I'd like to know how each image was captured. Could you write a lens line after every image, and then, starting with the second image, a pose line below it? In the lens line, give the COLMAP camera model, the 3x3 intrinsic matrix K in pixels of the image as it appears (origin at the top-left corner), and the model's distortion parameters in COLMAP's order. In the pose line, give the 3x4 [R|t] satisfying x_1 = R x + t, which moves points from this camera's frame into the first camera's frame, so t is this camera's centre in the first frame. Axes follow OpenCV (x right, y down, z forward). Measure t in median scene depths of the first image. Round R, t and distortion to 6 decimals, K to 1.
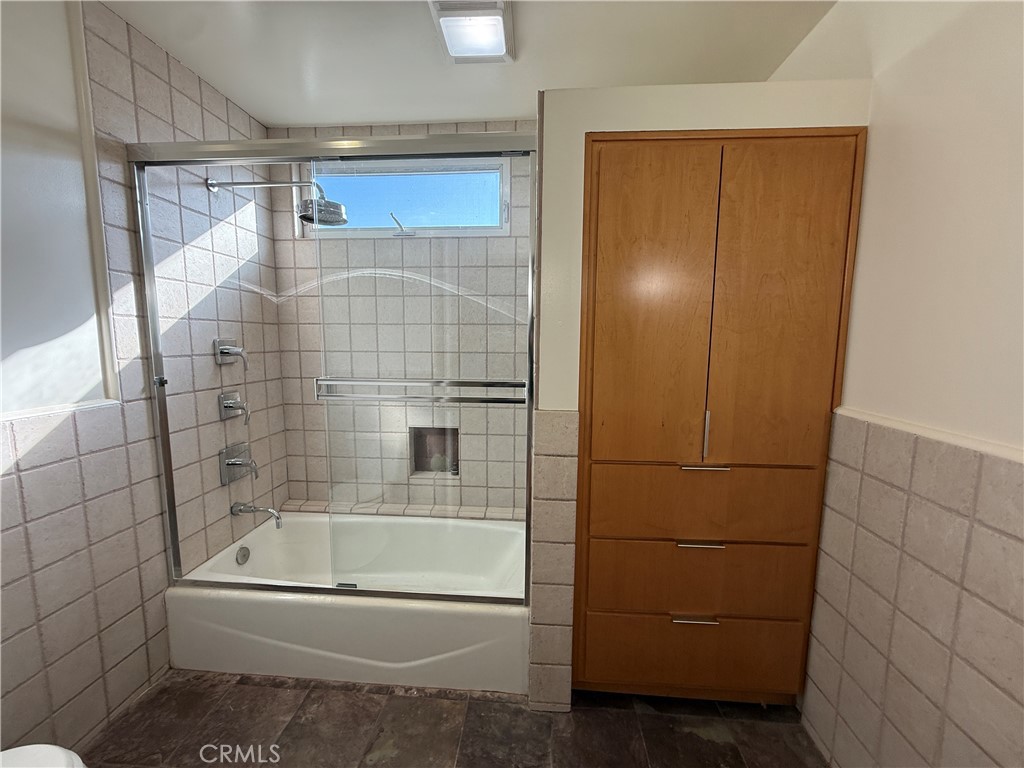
lens RADIAL K [[408.1, 0, 511.7], [0, 408.1, 385.9], [0, 0, 1]] dist [-0.003931, 0.001058]
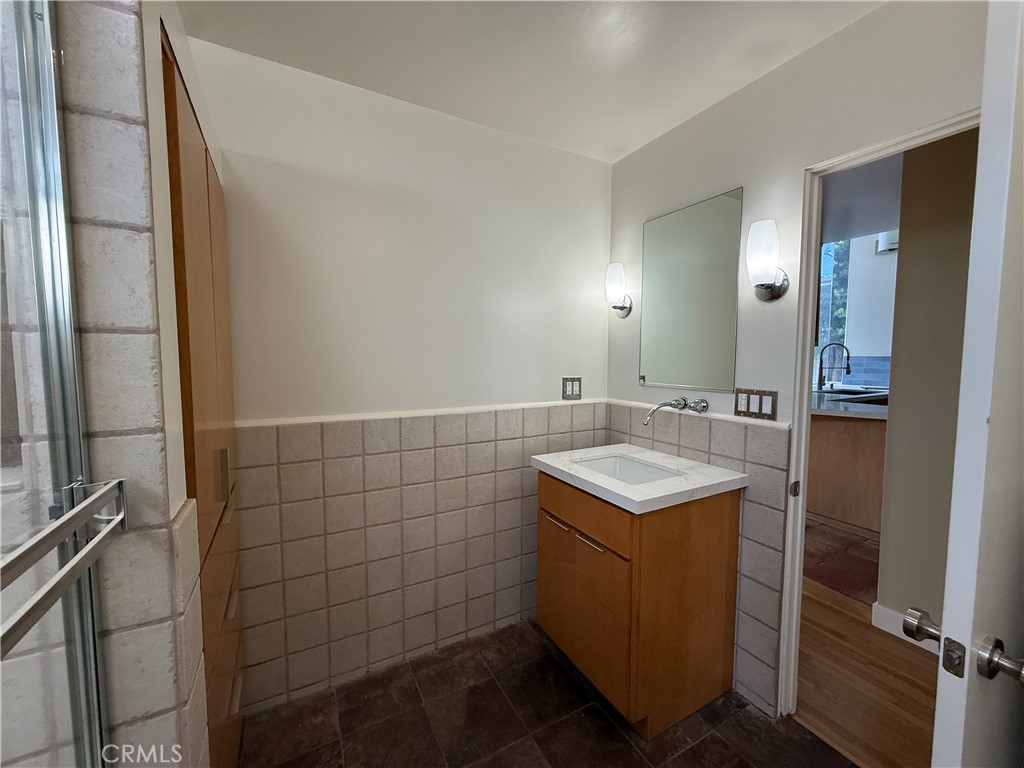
lens RADIAL K [[408.1, 0, 511.1], [0, 408.1, 384.6], [0, 0, 1]] dist [-0.003931, 0.001058]
pose [[-0.540104, -0.061120, 0.839376, -0.738726], [0.095288, 0.986505, 0.133148, -0.167545], [-0.836186, 0.151896, -0.526992, 1.192548]]
